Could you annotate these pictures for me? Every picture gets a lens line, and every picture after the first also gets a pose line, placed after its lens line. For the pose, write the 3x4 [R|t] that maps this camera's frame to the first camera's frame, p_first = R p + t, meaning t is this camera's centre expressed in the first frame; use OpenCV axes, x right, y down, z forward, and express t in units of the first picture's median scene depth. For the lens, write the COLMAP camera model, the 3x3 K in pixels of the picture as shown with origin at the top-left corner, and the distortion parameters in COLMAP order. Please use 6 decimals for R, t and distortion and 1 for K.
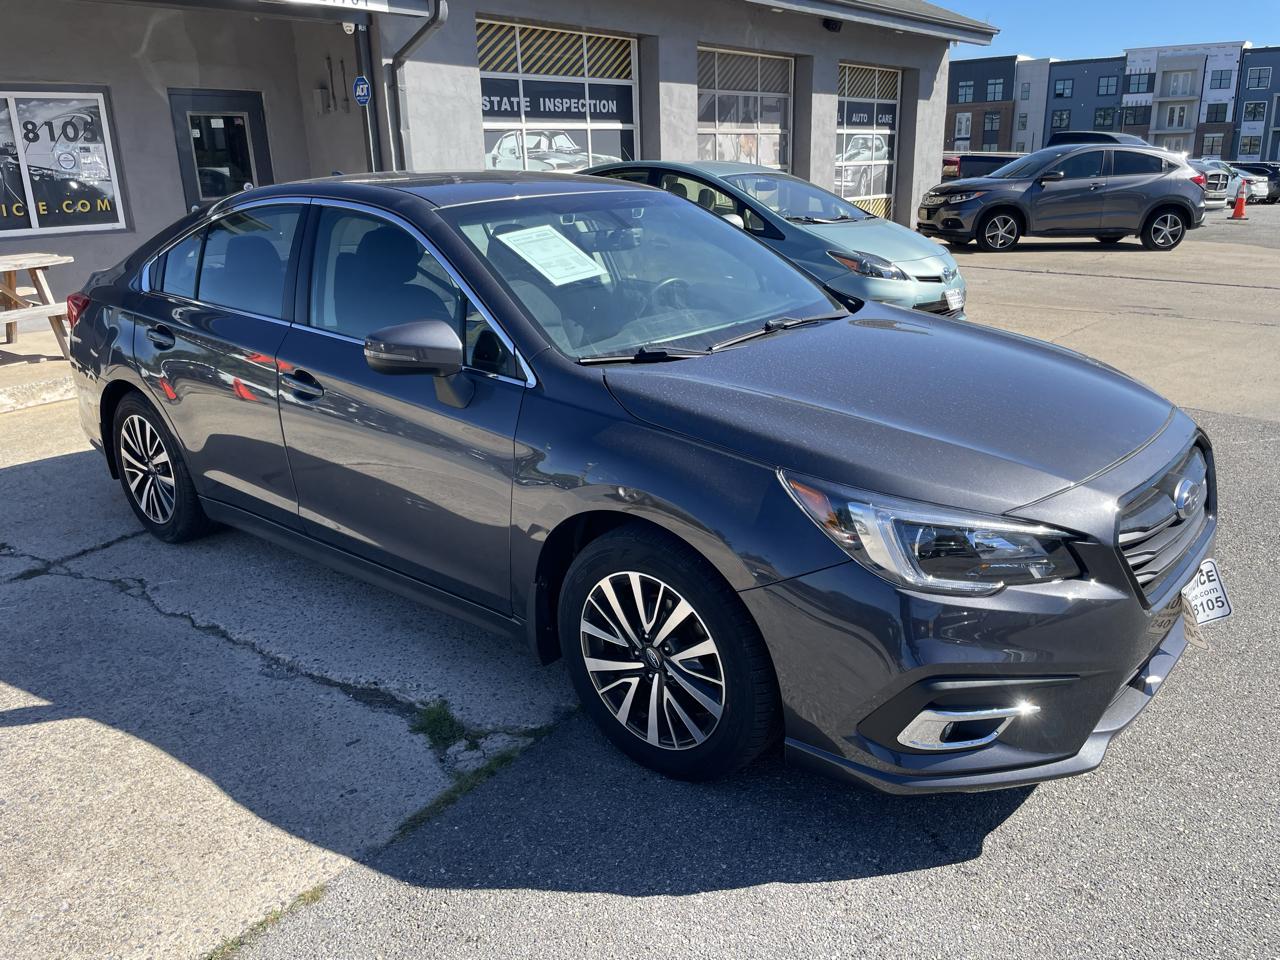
lens RADIAL K [[967.8, 0, 647.1], [0, 967.8, 463.0], [0, 0, 1]] dist [0.090291, -0.120151]
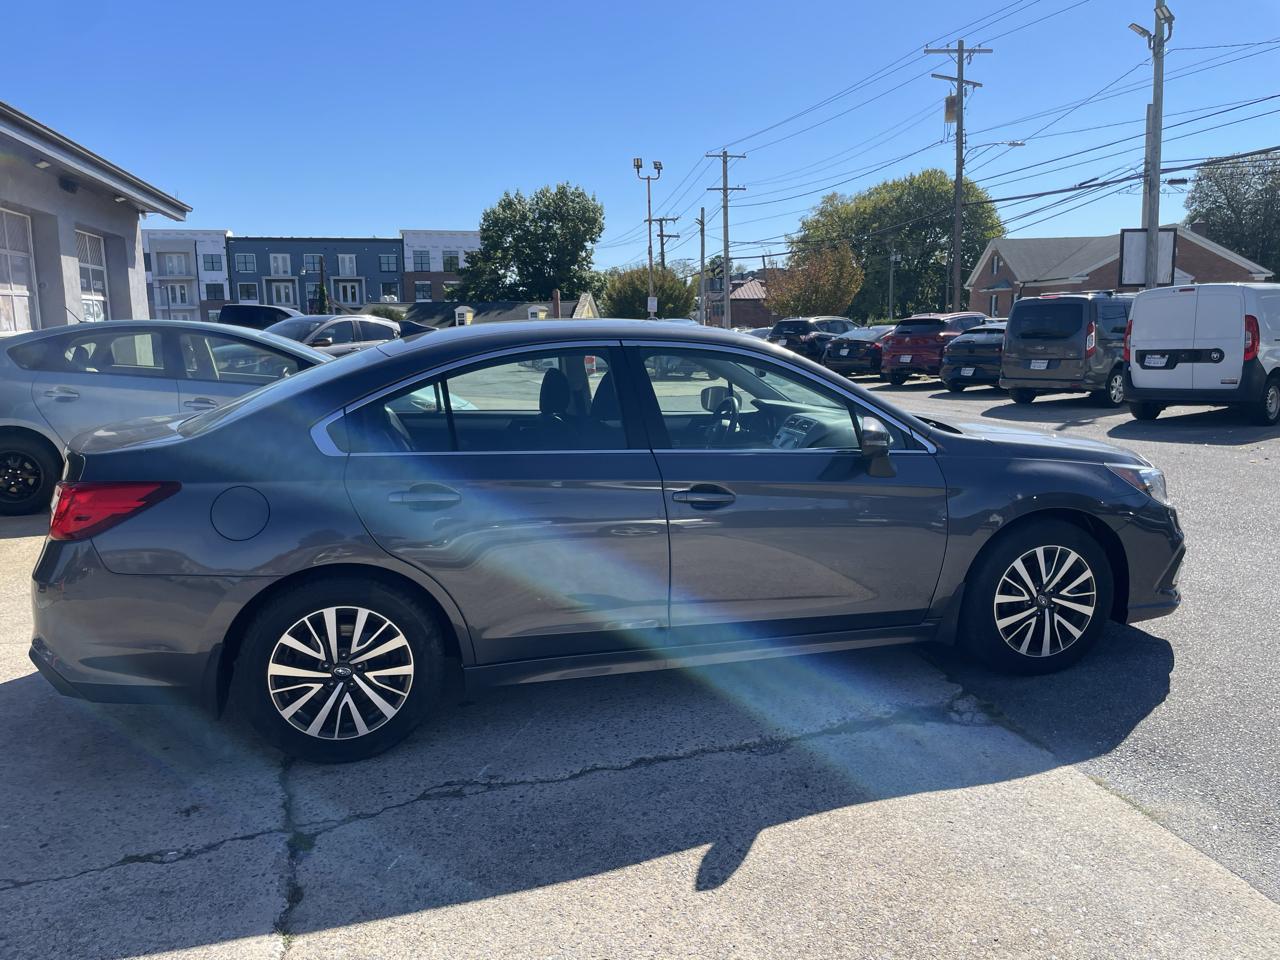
lens RADIAL K [[967.8, 0, 654.6], [0, 967.8, 468.3], [0, 0, 1]] dist [0.090291, -0.120151]
pose [[0.582853, -0.112537, 0.804747, -0.462047], [0.241803, 0.969519, -0.039551, -0.029299], [-0.775766, 0.217643, 0.592299, 0.133860]]
